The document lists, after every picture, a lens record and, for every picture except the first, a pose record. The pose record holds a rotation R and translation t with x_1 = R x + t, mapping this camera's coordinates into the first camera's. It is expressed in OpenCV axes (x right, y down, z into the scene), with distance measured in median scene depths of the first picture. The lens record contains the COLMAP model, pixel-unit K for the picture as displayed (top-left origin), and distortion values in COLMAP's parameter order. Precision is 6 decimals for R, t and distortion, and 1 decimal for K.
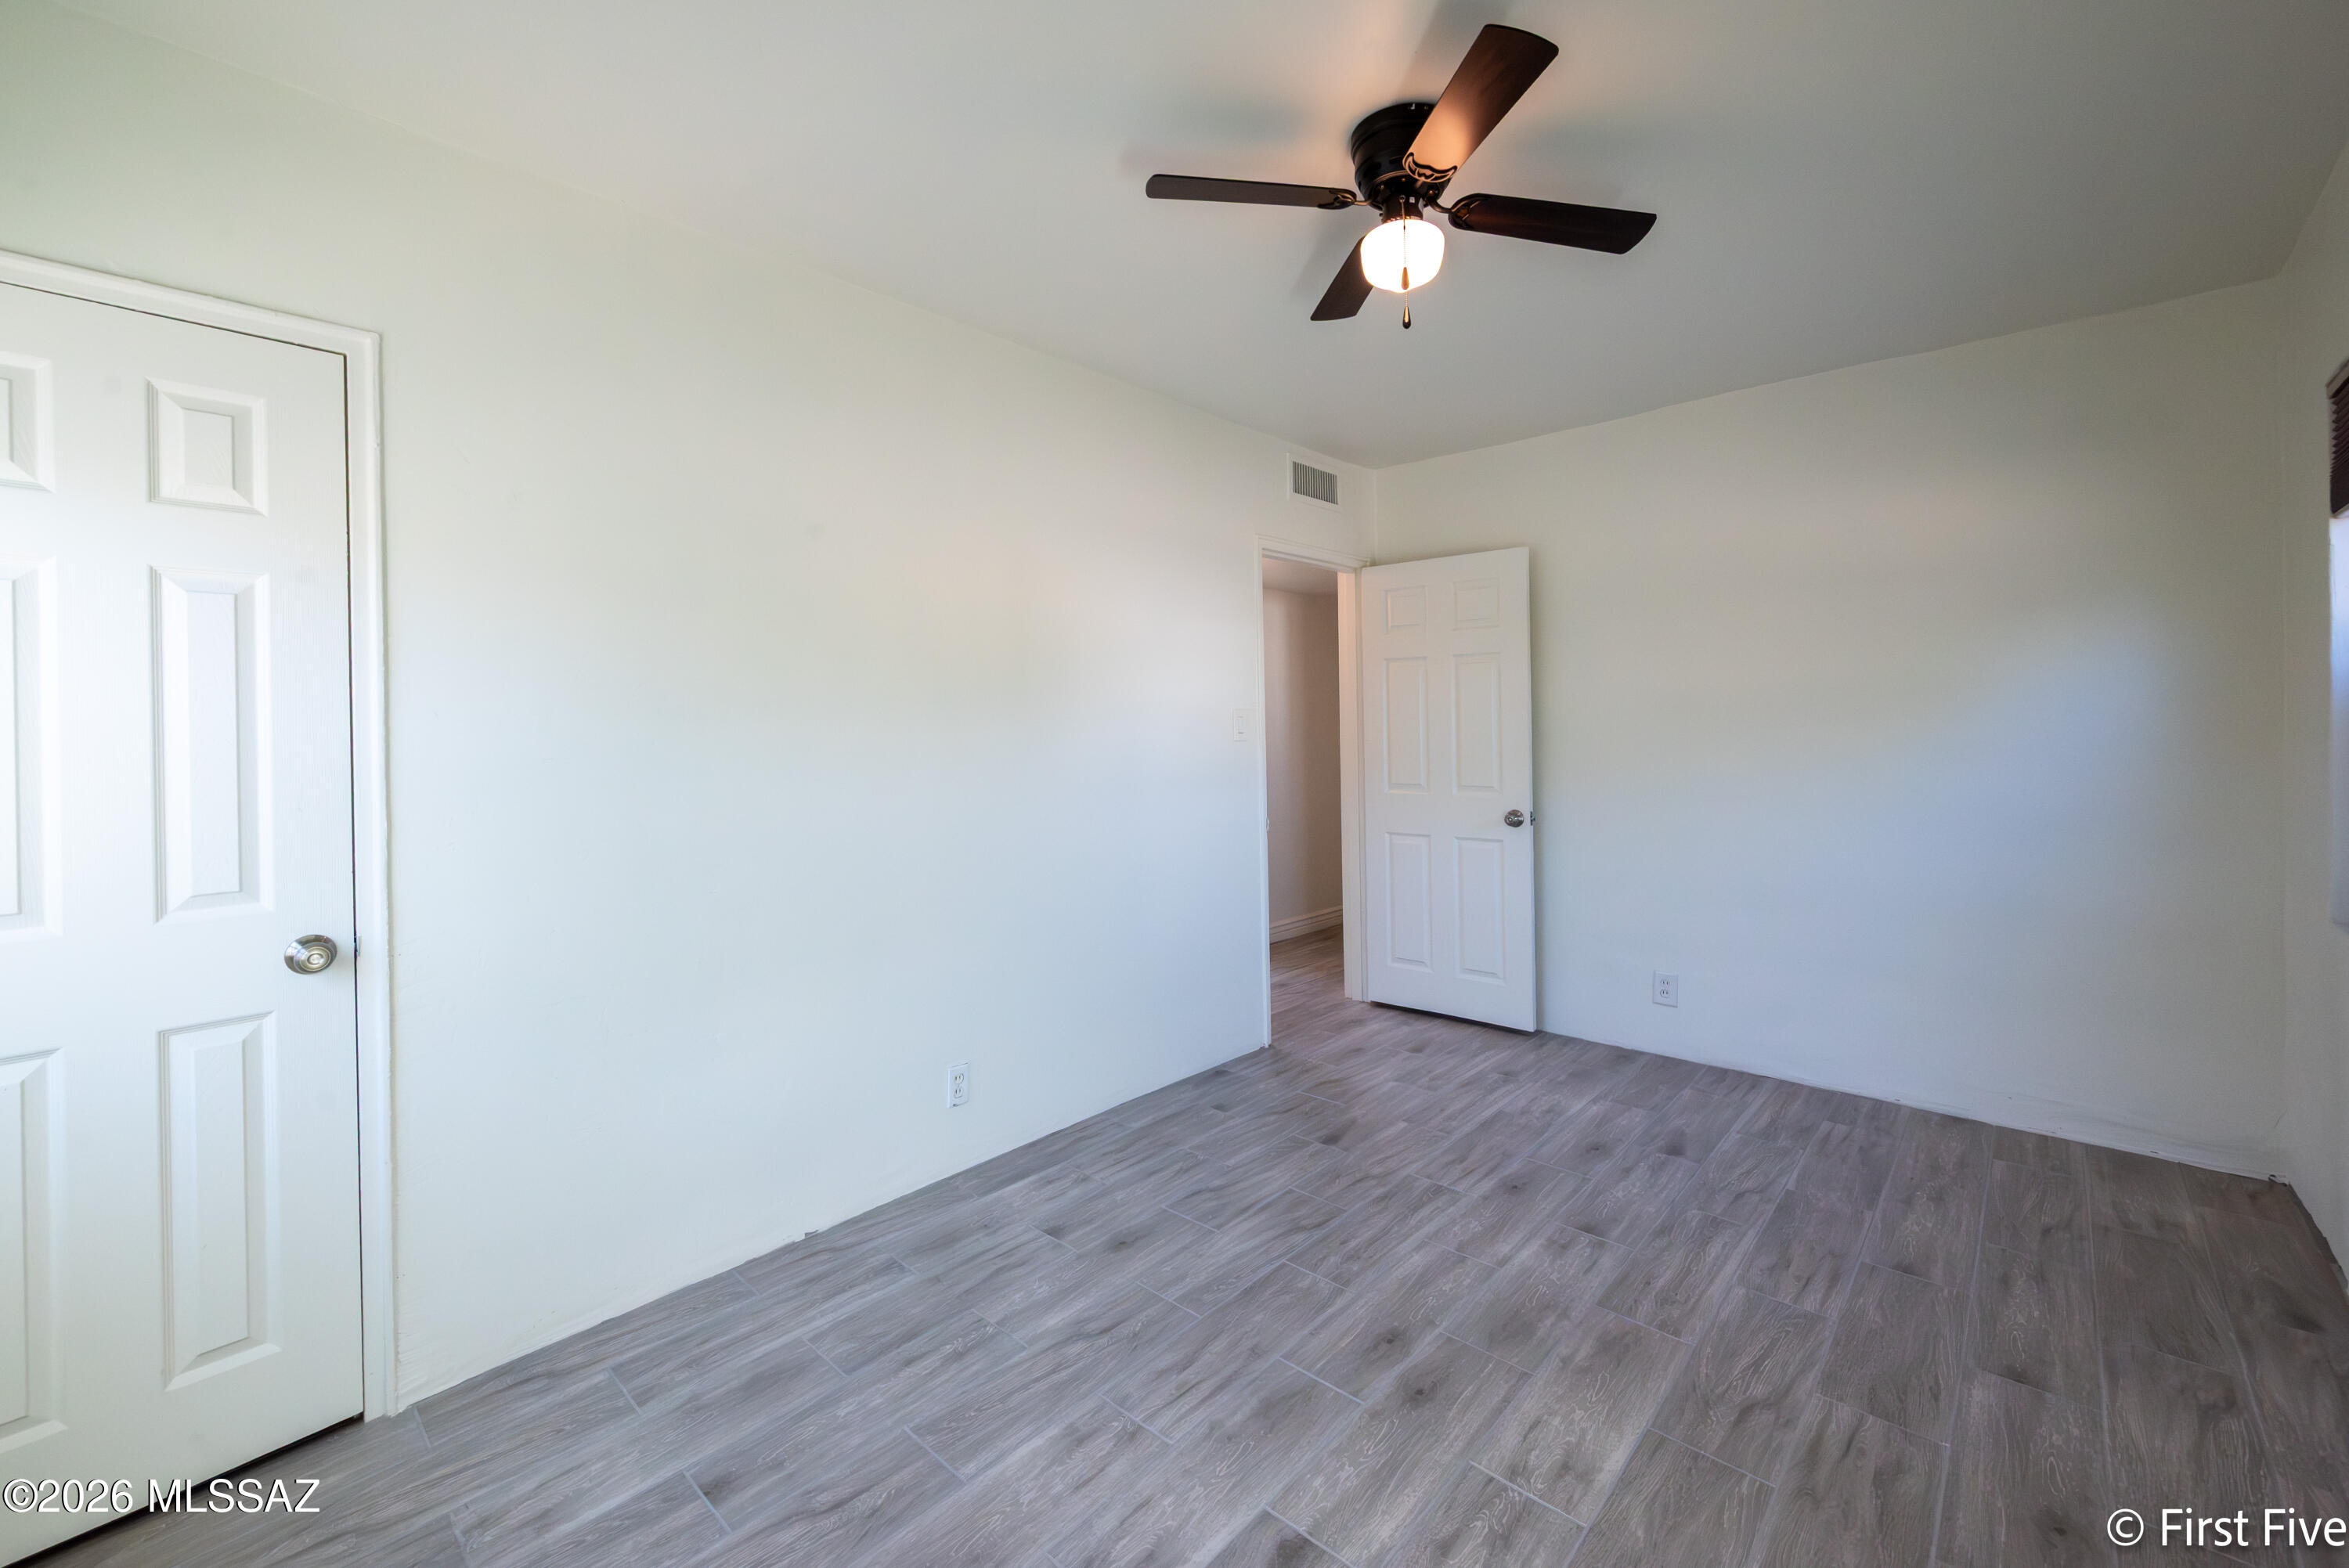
lens RADIAL K [[974.1, 0, 1173.8], [0, 974.1, 734.3], [0, 0, 1]] dist [0.002495, -0.000019]
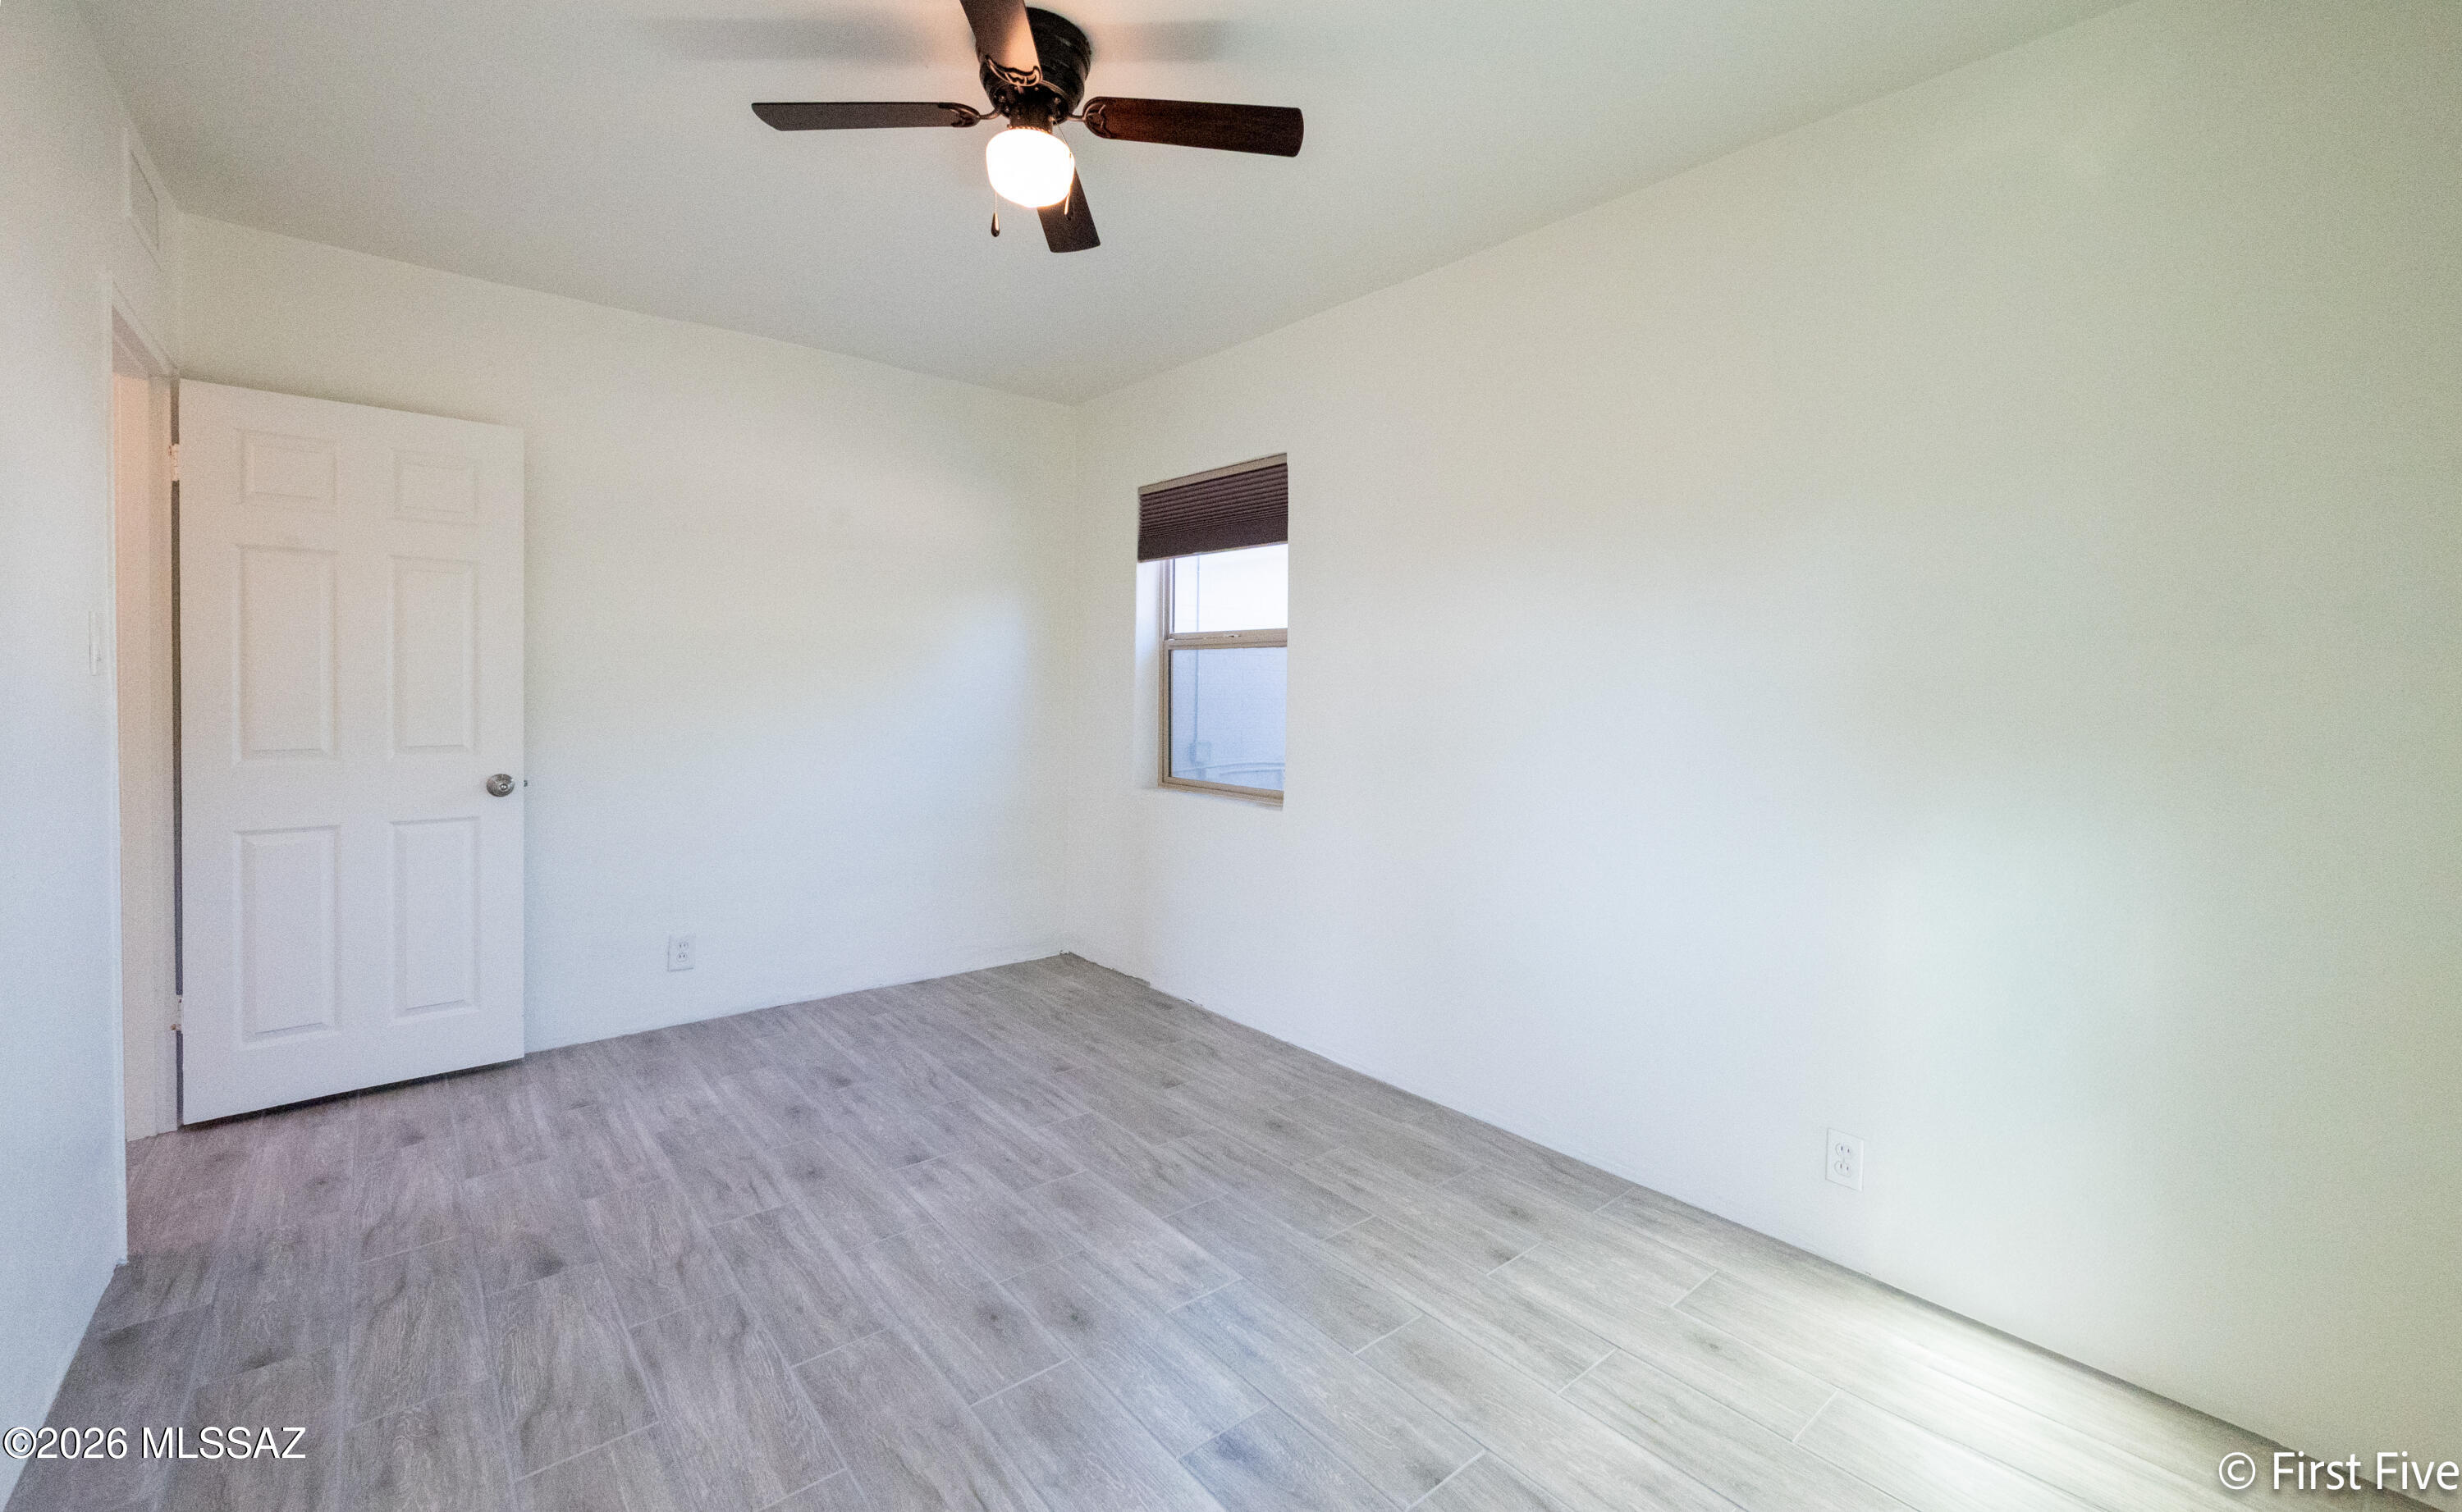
lens RADIAL K [[1000.1, 0, 1274.0], [0, 1000.1, 707.0], [0, 0, 1]] dist [-0.002537, -0.000047]
pose [[0.107085, -0.011801, 0.994180, -0.567292], [-0.010669, 0.999858, 0.013017, 0.015092], [-0.994193, -0.012001, 0.106944, 0.516012]]
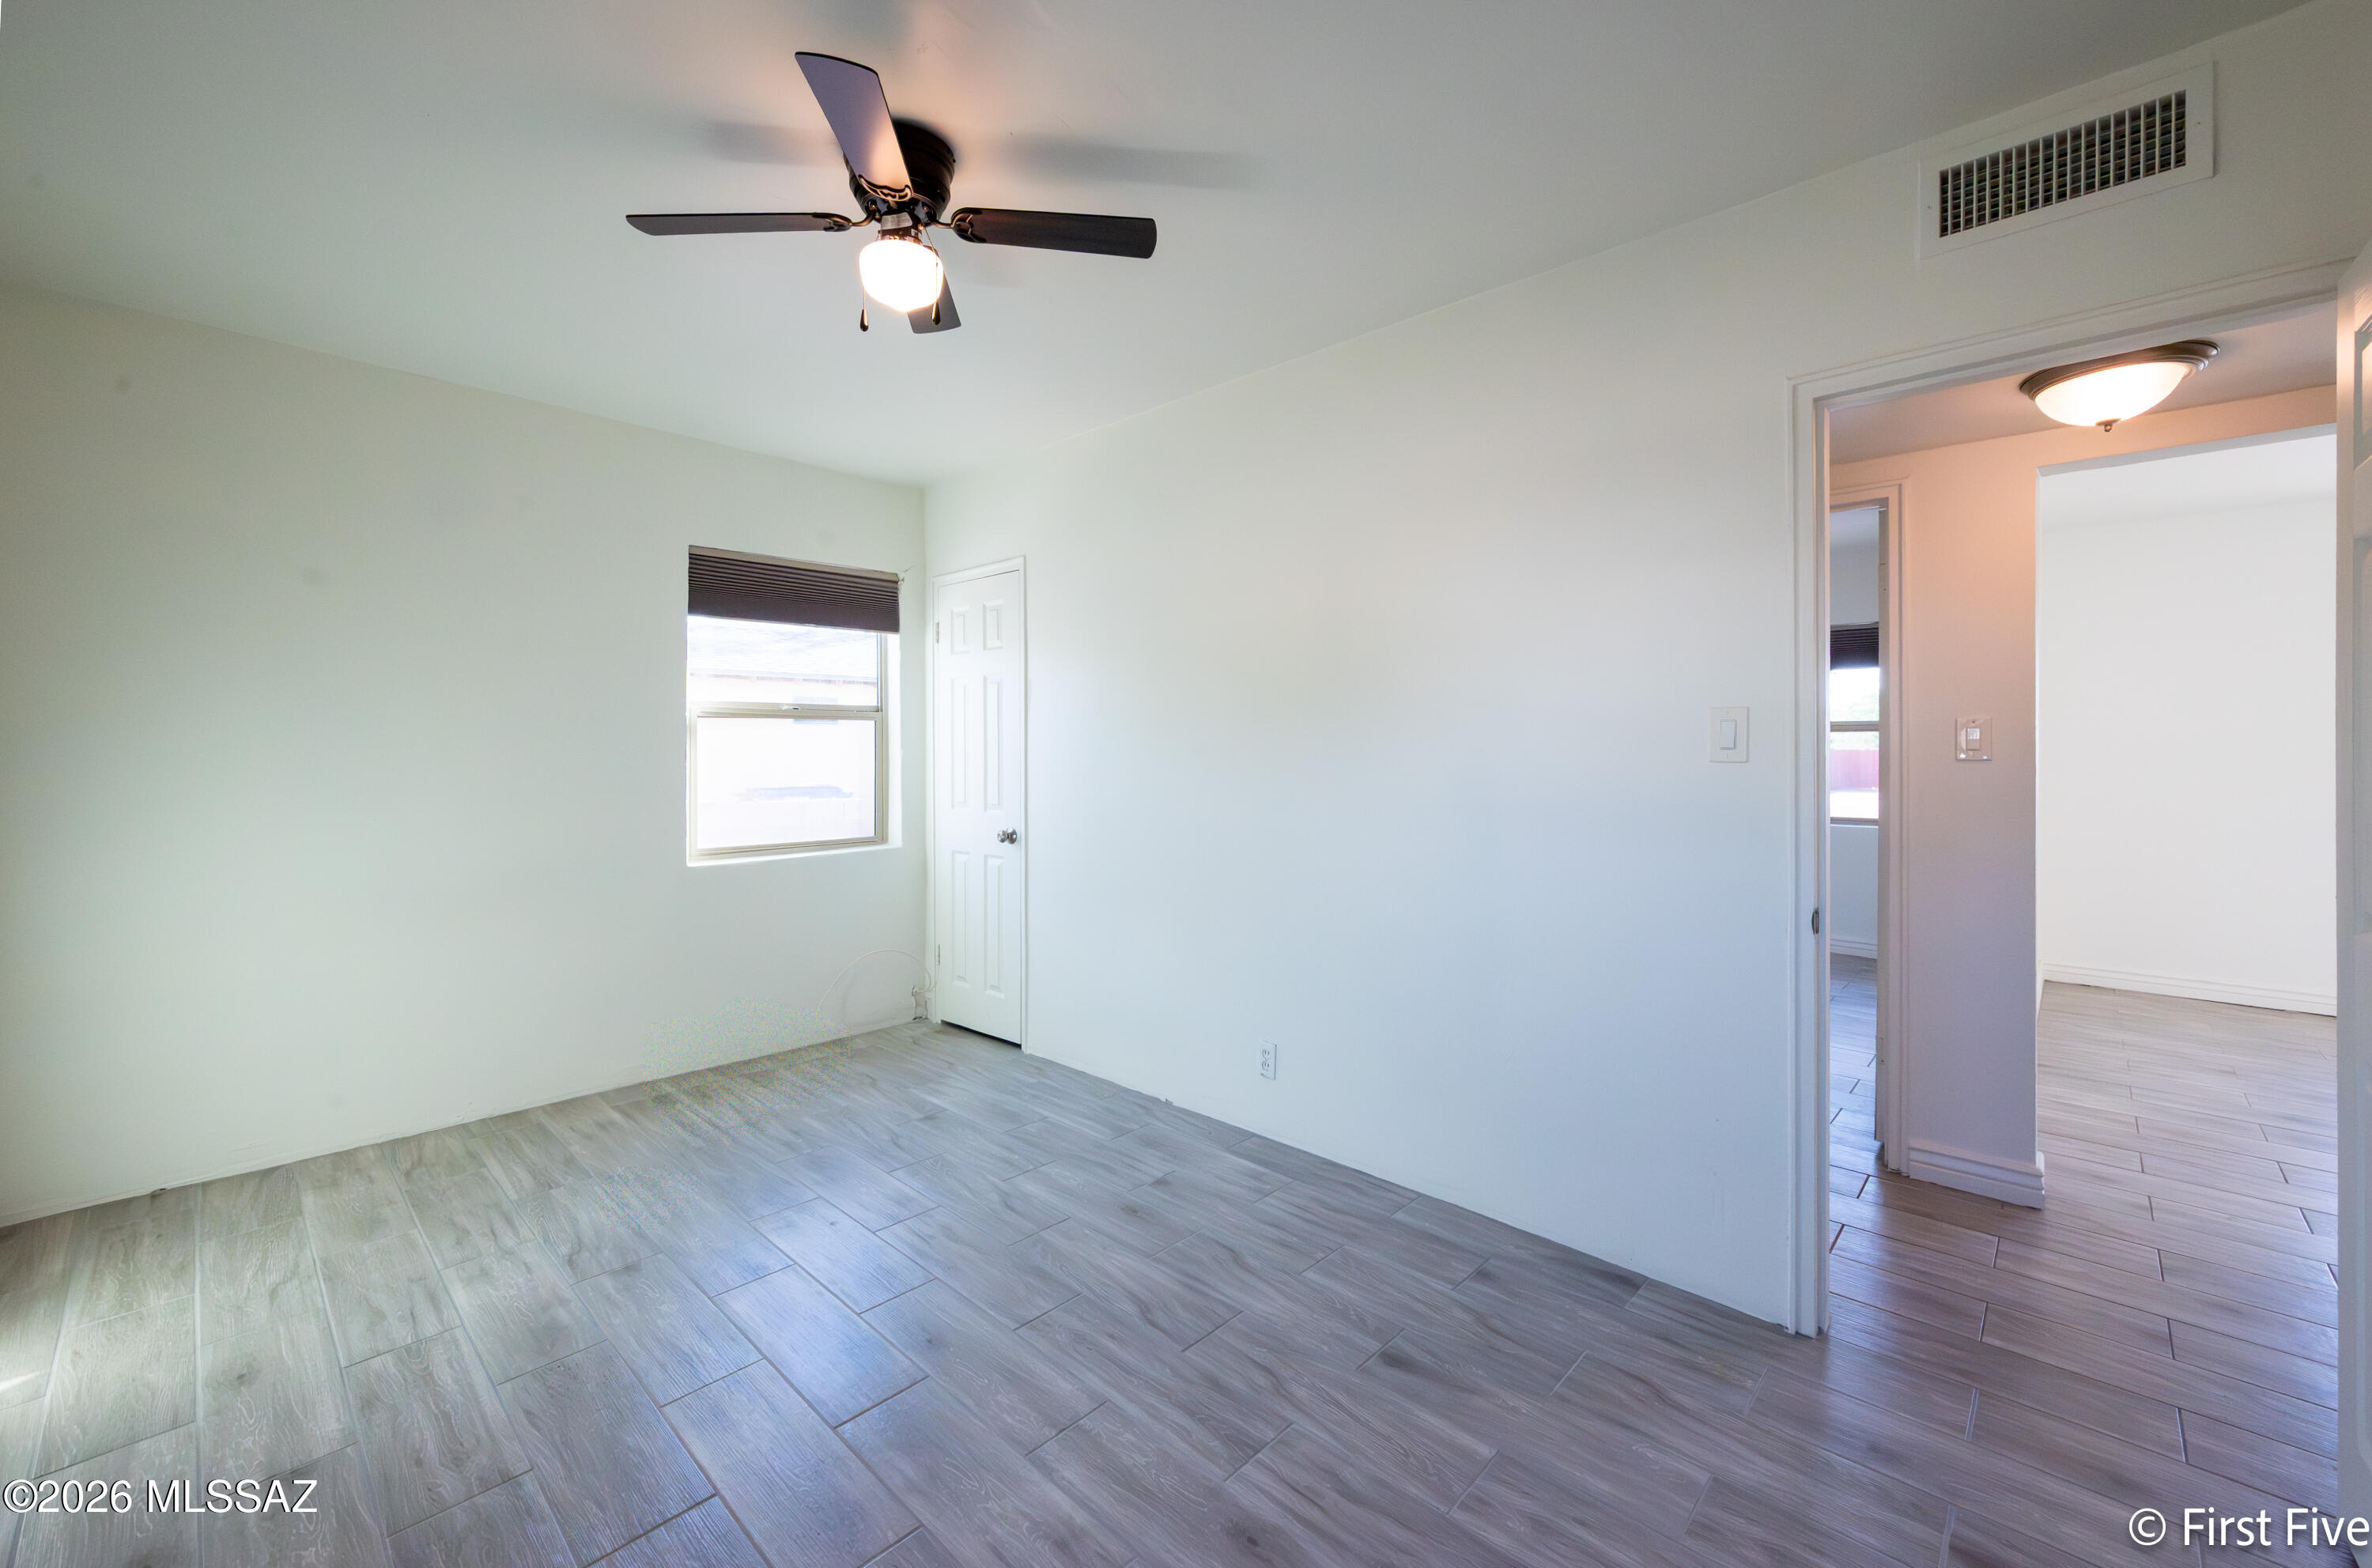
lens RADIAL K [[981.1, 0, 1183.4], [0, 981.1, 739.6], [0, 0, 1]] dist [-0.000461, -0.000203]
pose [[-0.044193, 0.008278, -0.998989, 1.001771], [-0.001629, 0.999964, 0.008358, -0.014885], [0.999022, 0.001996, -0.044178, 1.064036]]
